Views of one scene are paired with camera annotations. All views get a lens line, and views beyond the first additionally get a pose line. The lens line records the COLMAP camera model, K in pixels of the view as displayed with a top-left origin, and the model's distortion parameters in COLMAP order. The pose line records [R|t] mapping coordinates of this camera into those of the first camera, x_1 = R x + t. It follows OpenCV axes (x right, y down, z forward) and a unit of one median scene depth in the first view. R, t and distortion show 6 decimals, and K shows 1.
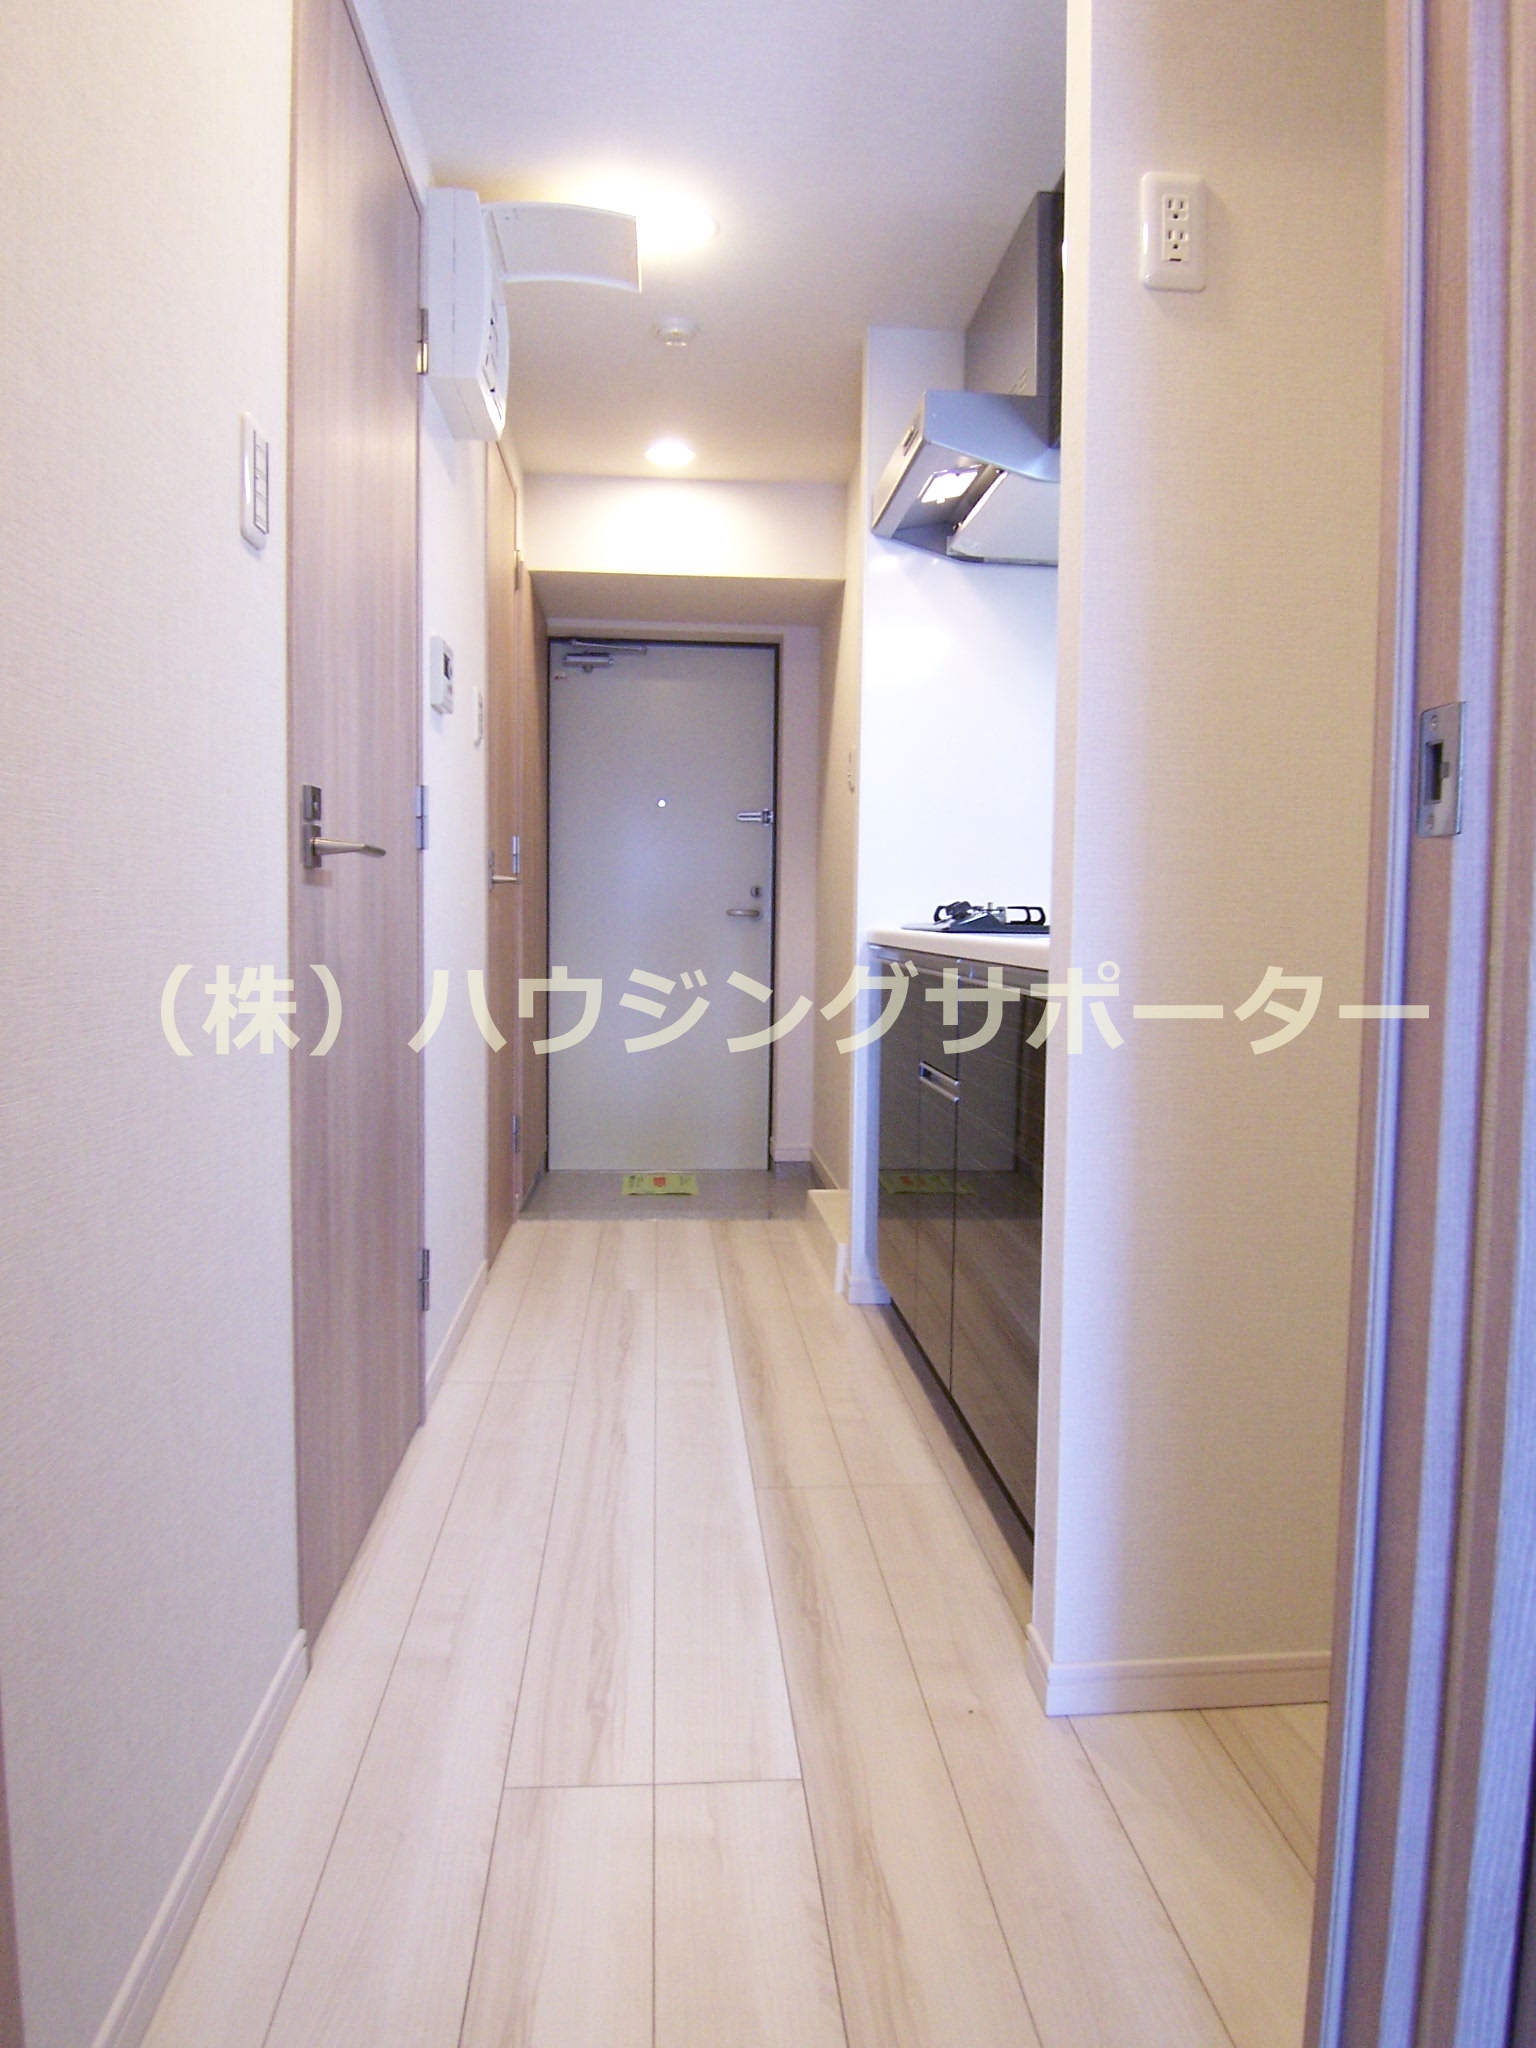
lens RADIAL K [[1374.9, 0, 764.1], [0, 1374.9, 1014.5], [0, 0, 1]] dist [-0.029247, -0.007102]
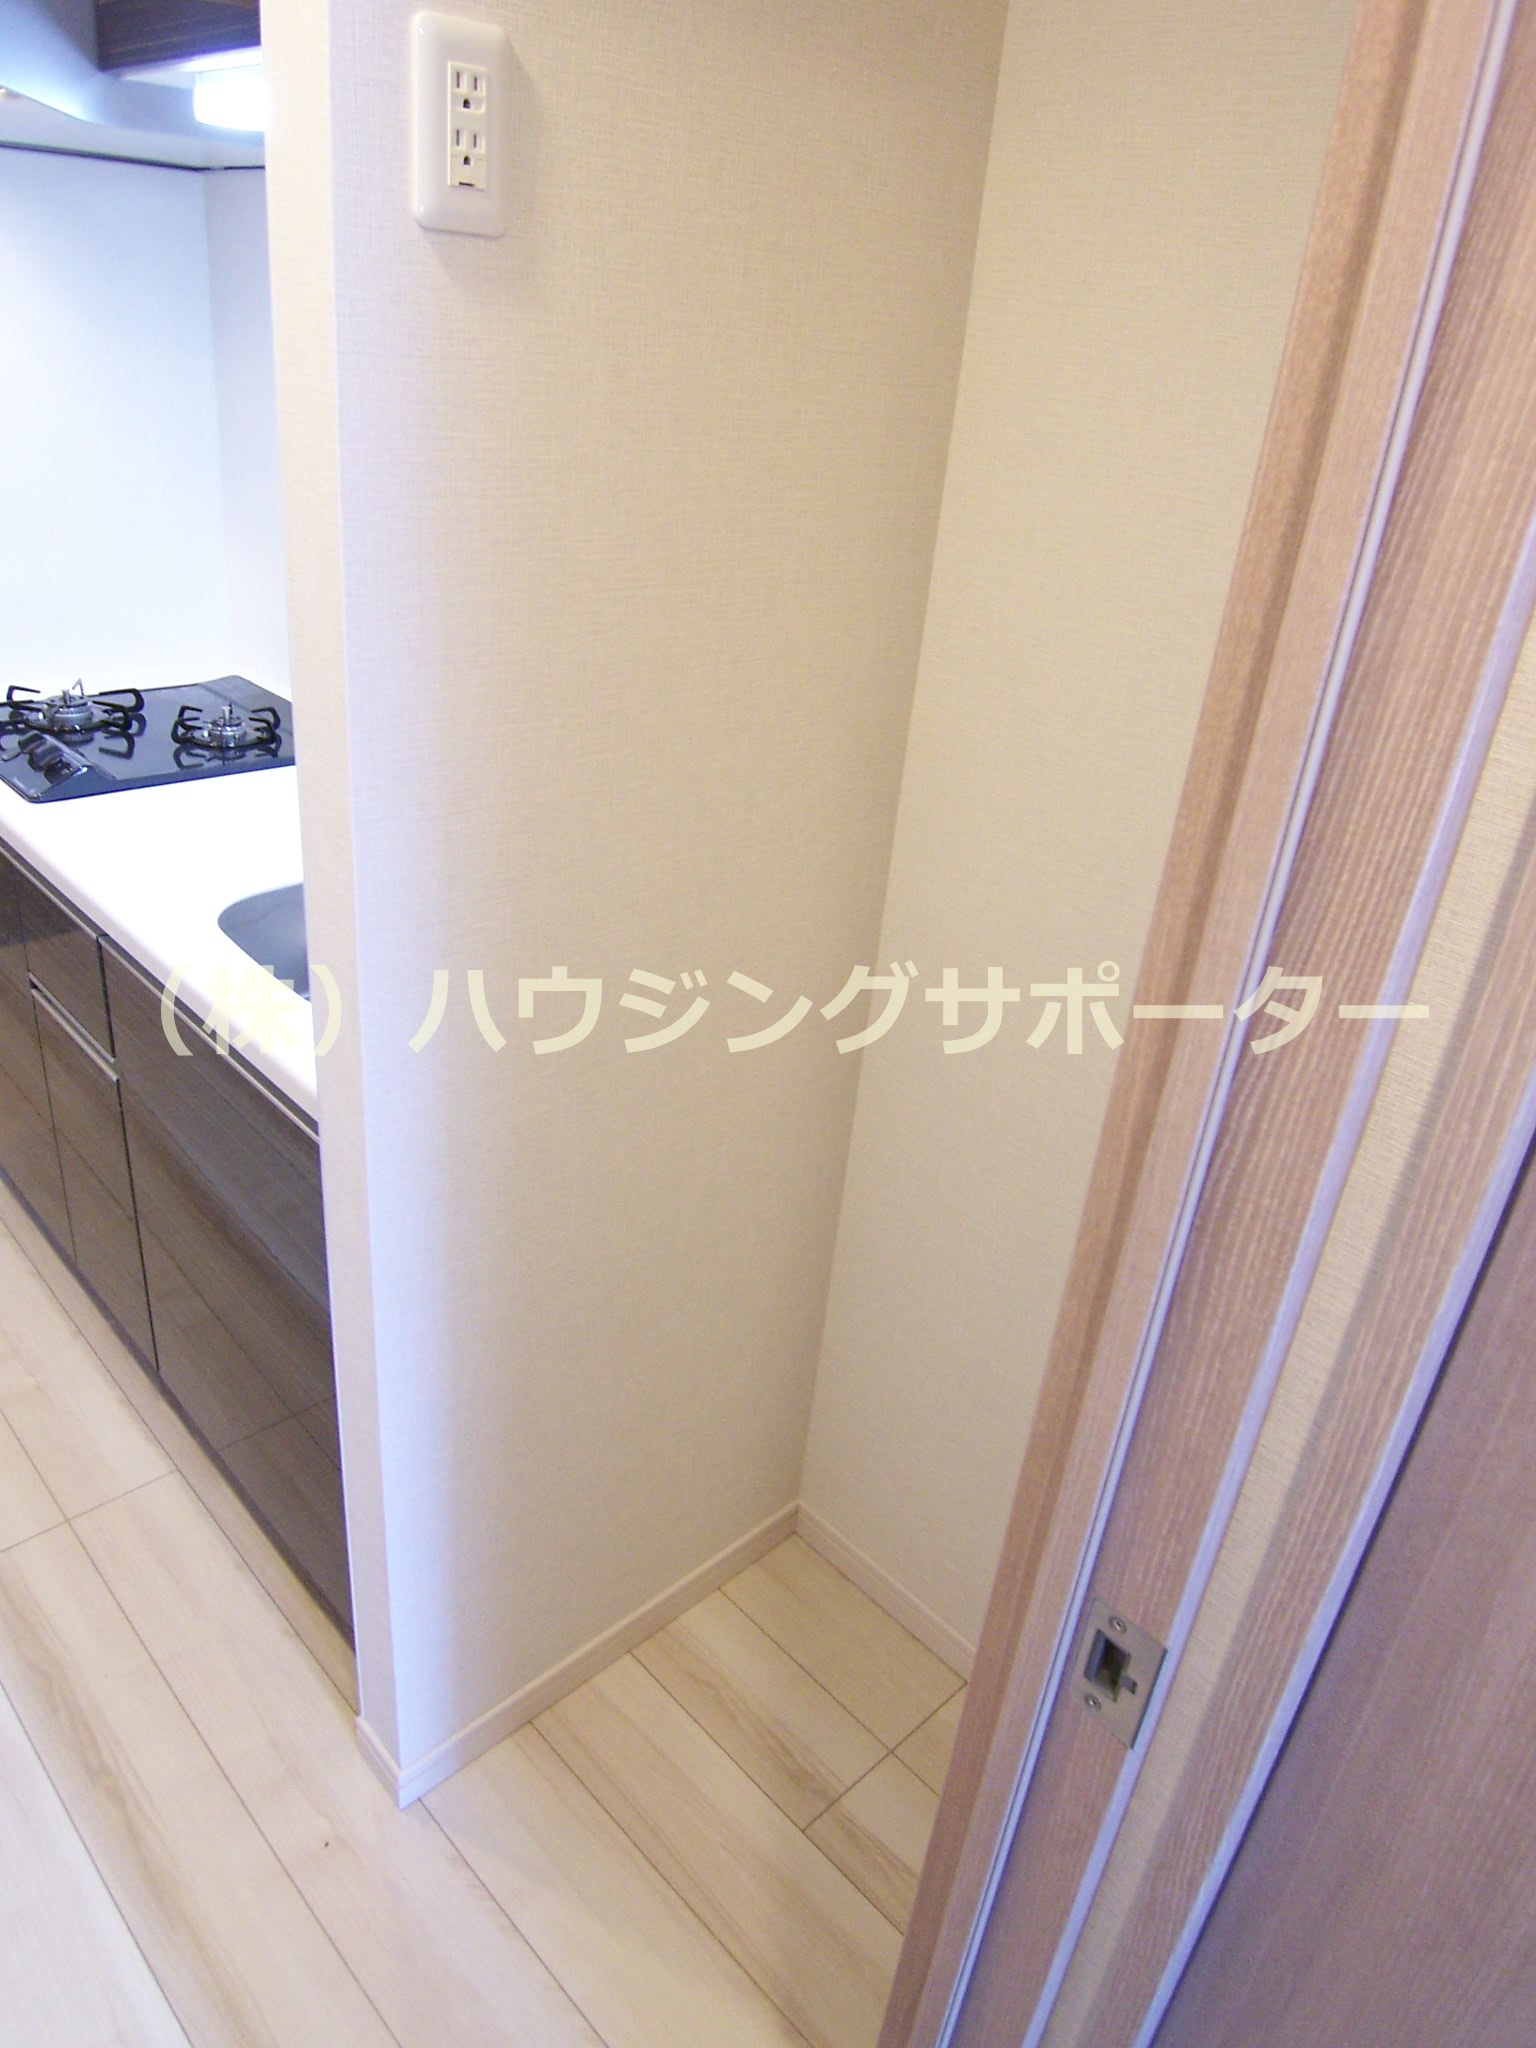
lens RADIAL K [[1374.9, 0, 766.6], [0, 1374.9, 1029.2], [0, 0, 1]] dist [-0.029247, -0.007102]
pose [[0.769729, -0.240227, 0.591446, -0.039739], [-0.044759, 0.903903, 0.425388, -0.443300], [-0.636800, -0.353906, 0.685008, 0.338395]]
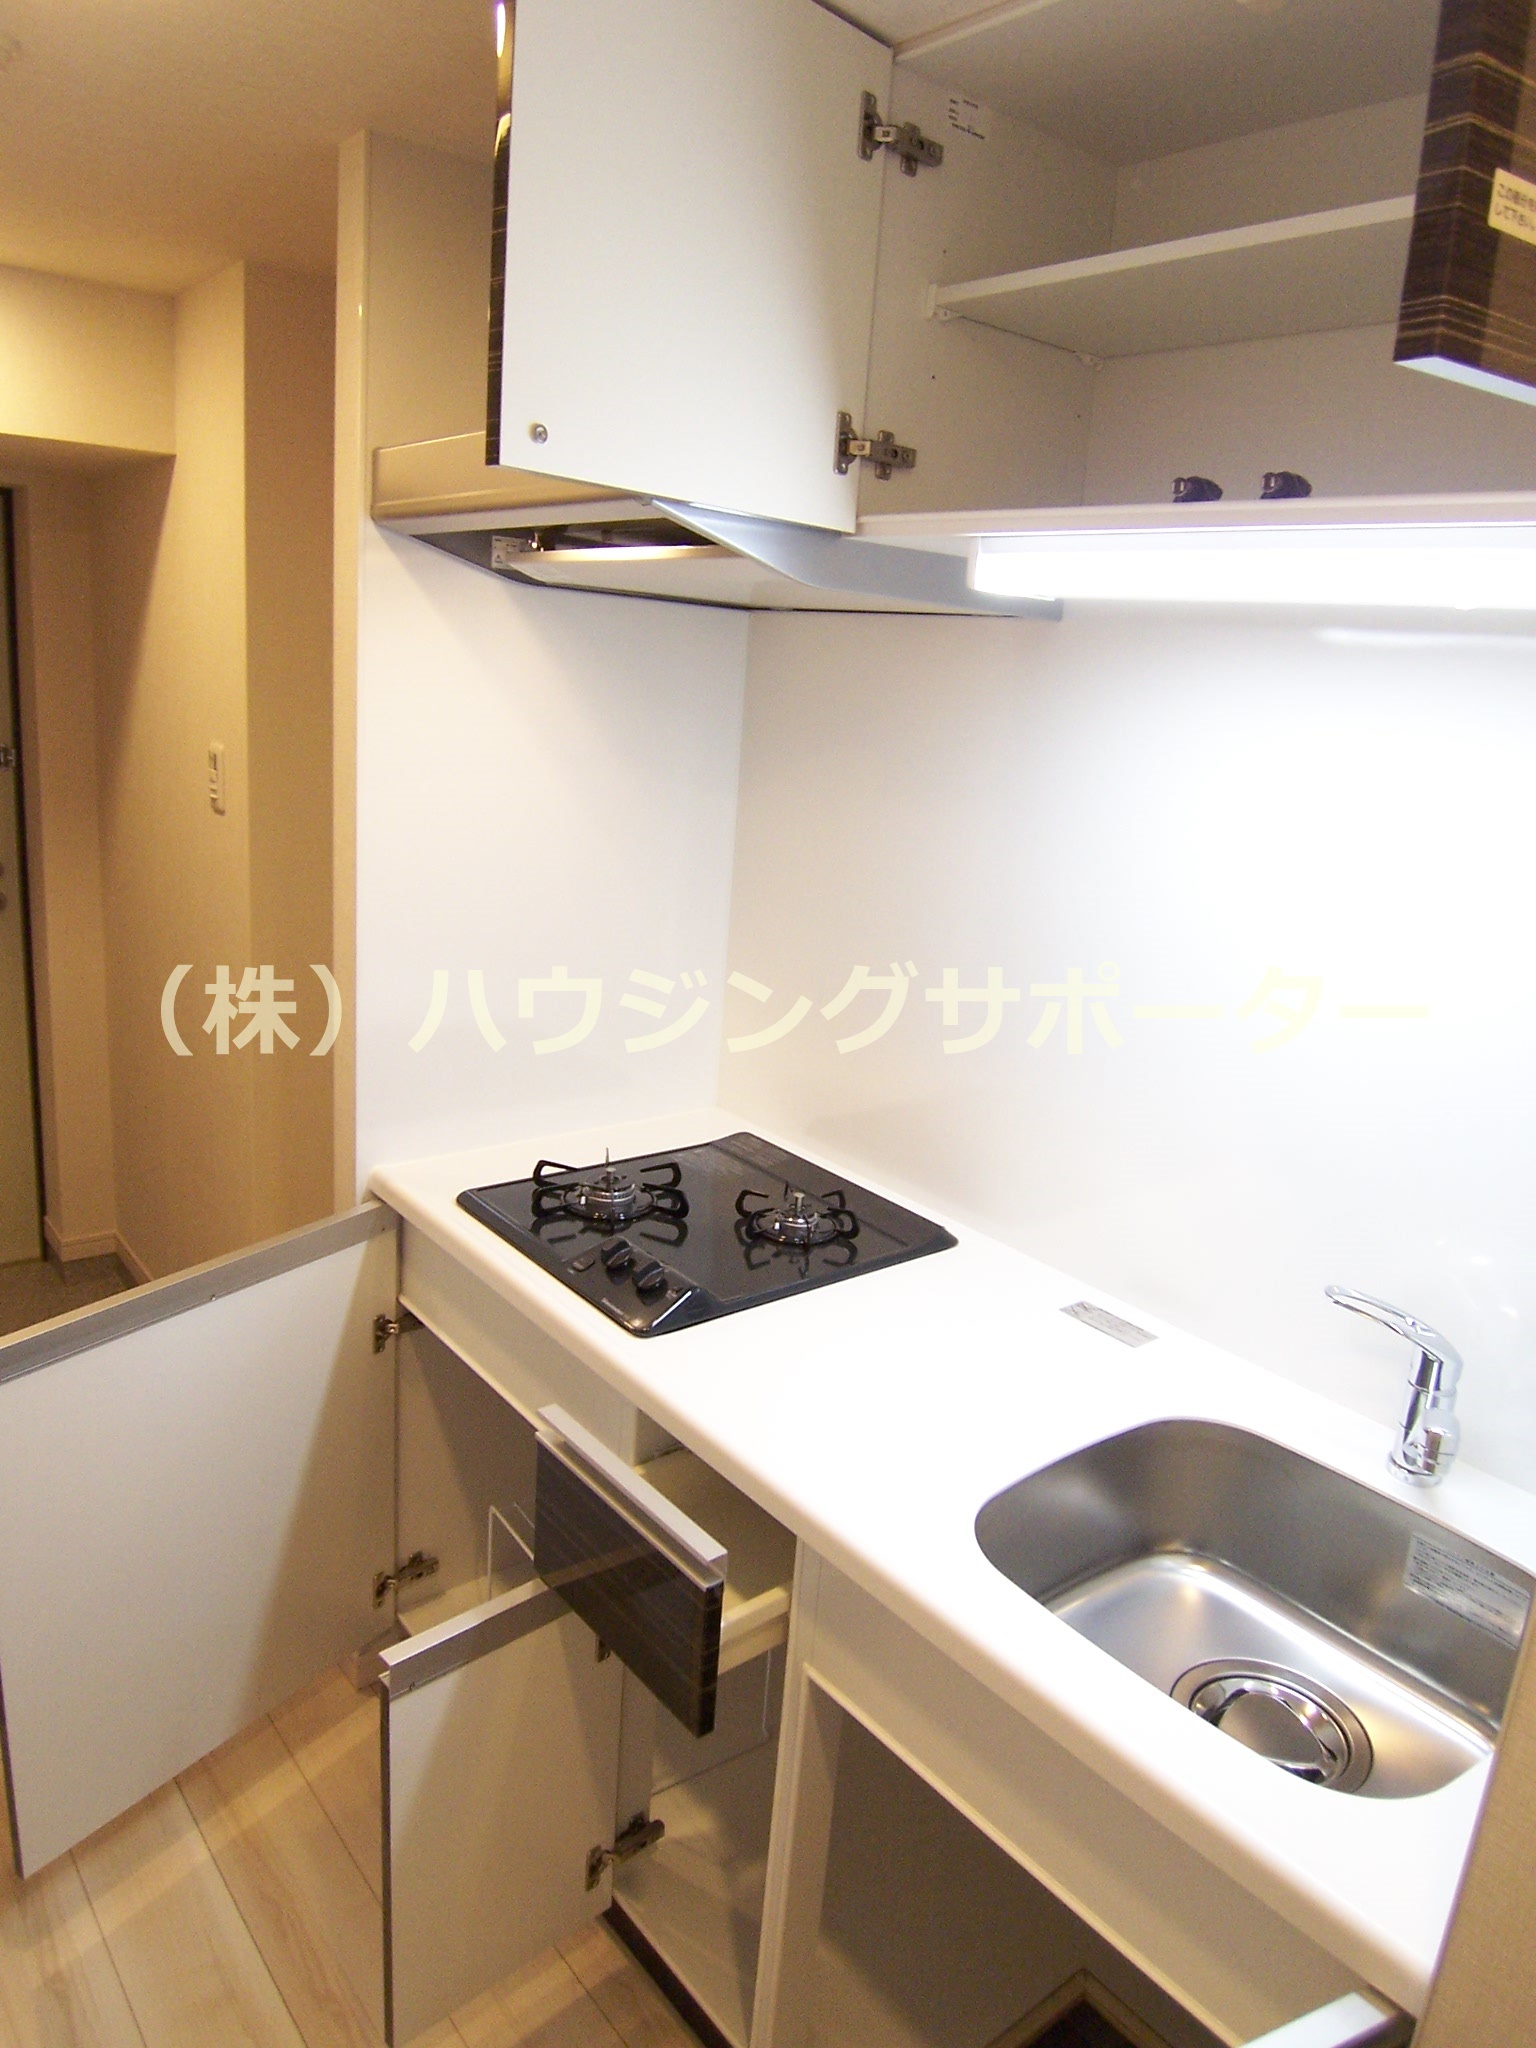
lens RADIAL K [[1374.9, 0, 762.1], [0, 1374.9, 1026.6], [0, 0, 1]] dist [-0.029247, -0.007102]
pose [[0.828296, -0.090652, 0.552909, -0.211022], [-0.029337, 0.978454, 0.204371, -0.499017], [-0.559523, -0.185500, 0.807790, 0.795446]]
